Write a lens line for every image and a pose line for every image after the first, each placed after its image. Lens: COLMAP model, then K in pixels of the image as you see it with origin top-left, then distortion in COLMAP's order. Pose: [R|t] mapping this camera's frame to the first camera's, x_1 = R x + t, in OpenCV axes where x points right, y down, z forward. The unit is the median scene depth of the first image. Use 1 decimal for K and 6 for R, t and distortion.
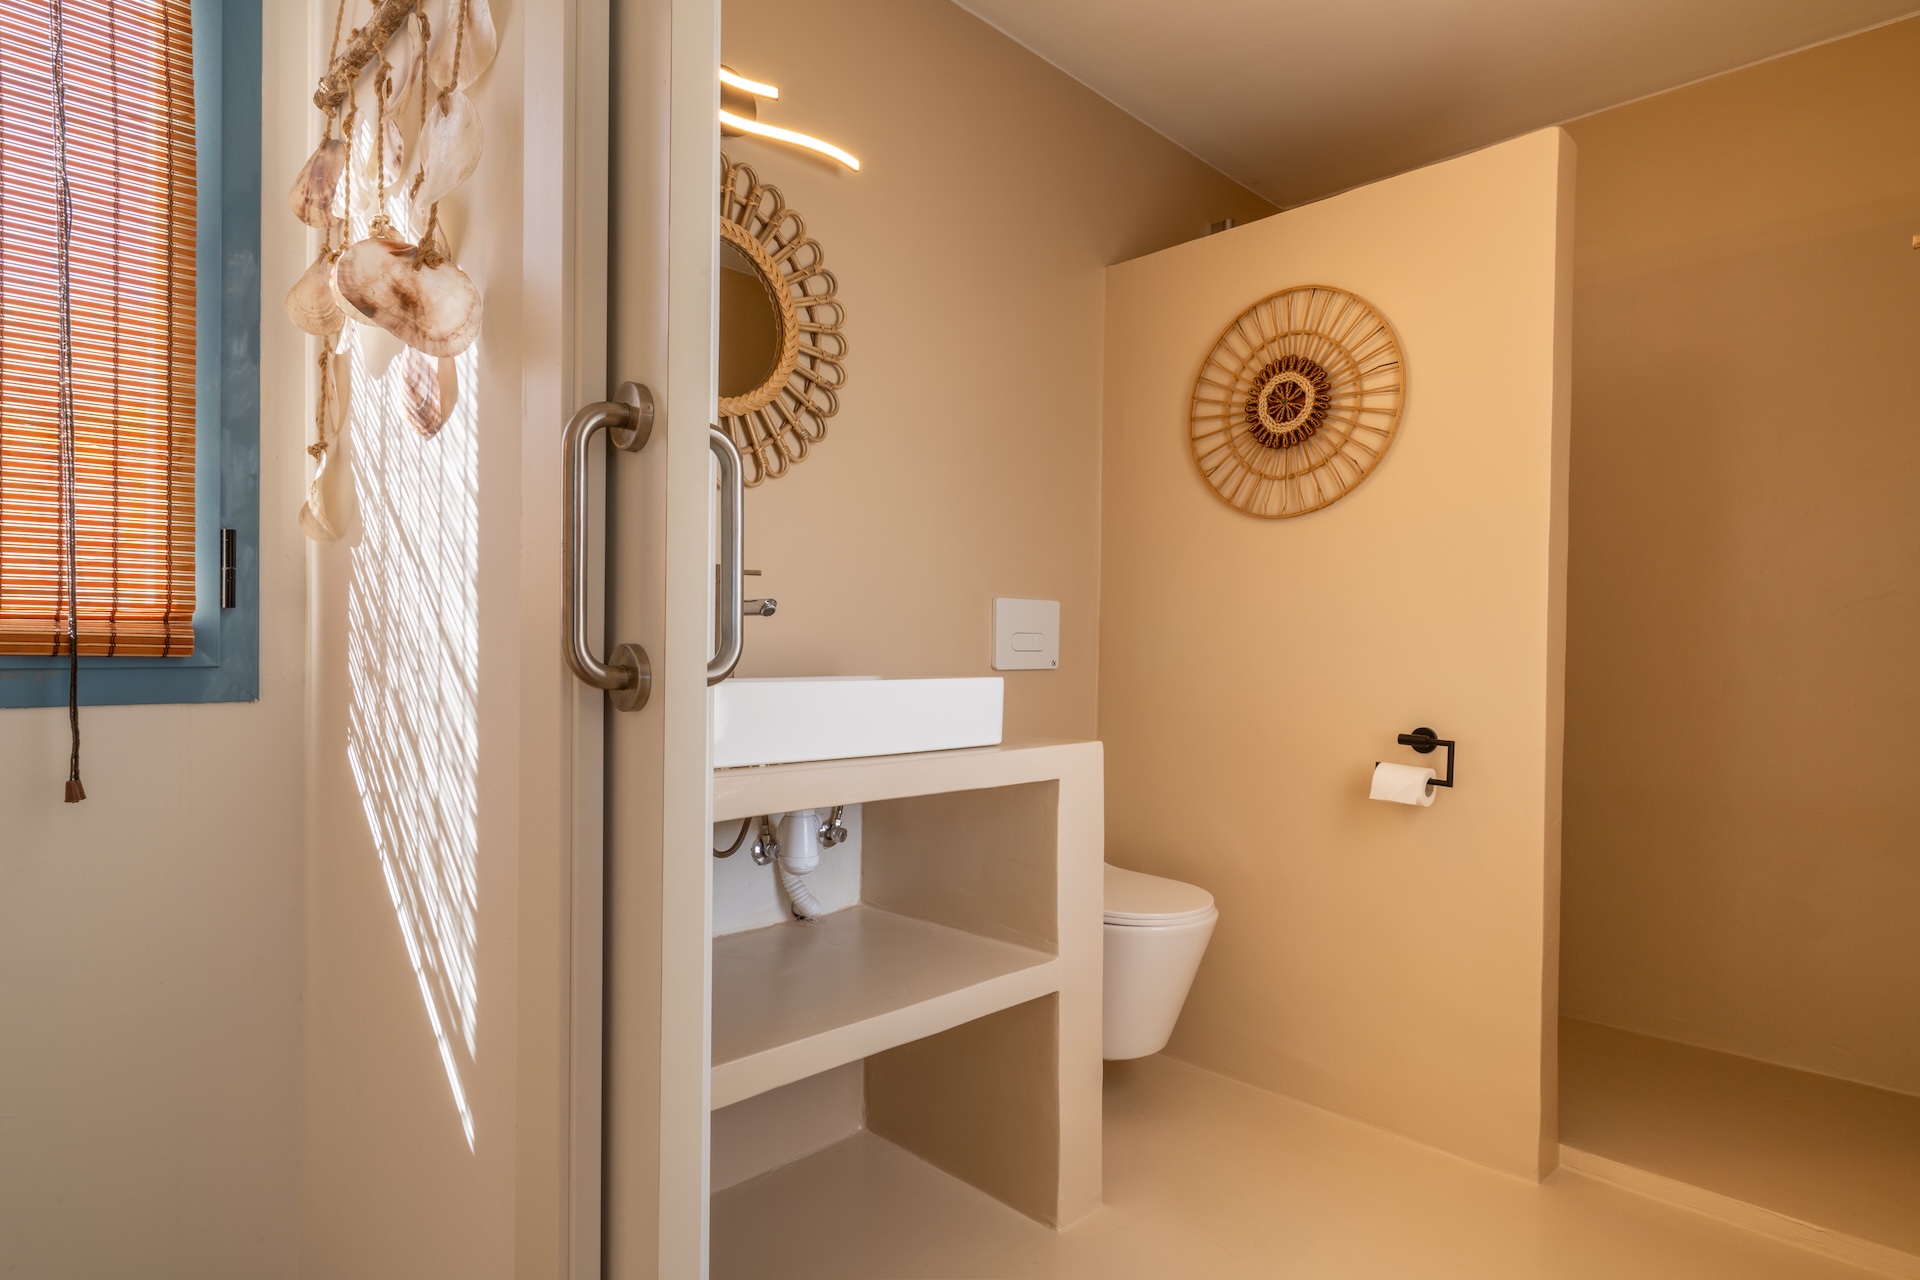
lens RADIAL K [[1030.4, 0, 960.0], [0, 1030.4, 640.0], [0, 0, 1]] dist [0.000466, 0.002468]
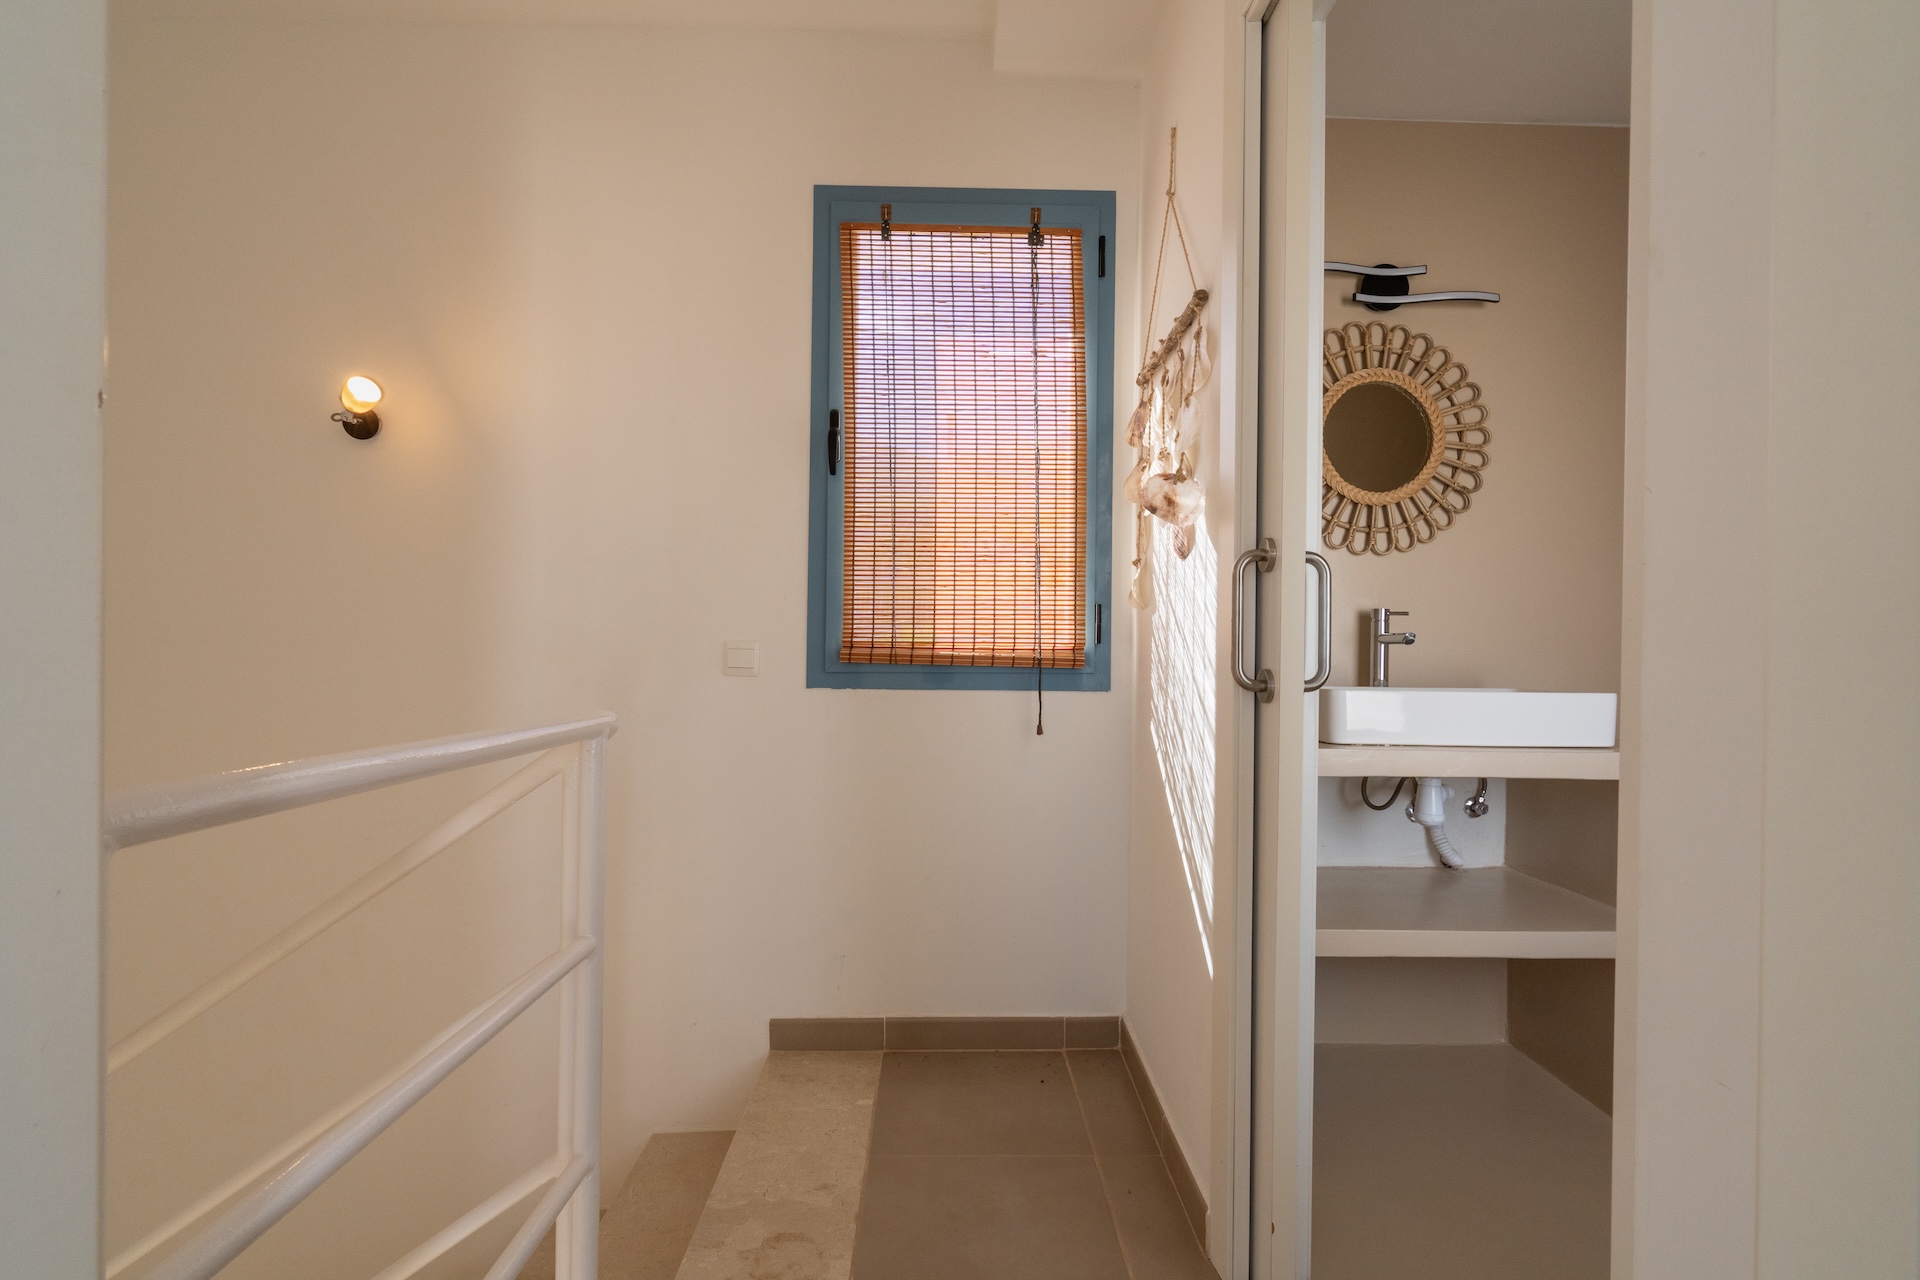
lens RADIAL K [[868.5, 0, 965.0], [0, 868.5, 650.3], [0, 0, 1]] dist [0.016464, -0.000041]
pose [[0.719473, 0.005549, -0.694498, 0.218110], [-0.002937, 0.999983, 0.004948, -0.020308], [0.694514, -0.001520, 0.719478, -0.311149]]
